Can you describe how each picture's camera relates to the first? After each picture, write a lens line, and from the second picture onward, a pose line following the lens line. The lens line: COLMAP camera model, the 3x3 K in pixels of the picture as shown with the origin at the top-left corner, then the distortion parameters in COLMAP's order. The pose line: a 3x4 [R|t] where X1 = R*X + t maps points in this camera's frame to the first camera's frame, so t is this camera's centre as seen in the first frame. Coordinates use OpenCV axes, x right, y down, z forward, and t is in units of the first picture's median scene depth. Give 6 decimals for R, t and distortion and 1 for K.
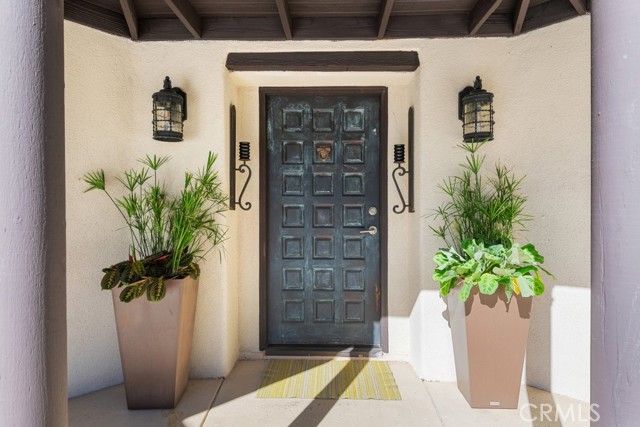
lens RADIAL K [[391.5, 0, 320.1], [0, 391.5, 212.1], [0, 0, 1]] dist [-0.000271, -0.003986]
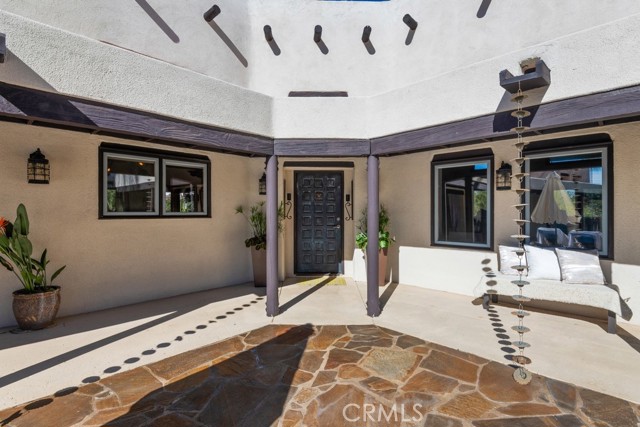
lens RADIAL K [[309.0, 0, 320.6], [0, 309.0, 212.7], [0, 0, 1]] dist [-0.000047, 0.000006]
pose [[0.999496, 0.000462, 0.031755, -0.044846], [-0.000758, 0.999956, 0.009311, -0.064497], [-0.031749, -0.009330, 0.999452, -1.011338]]
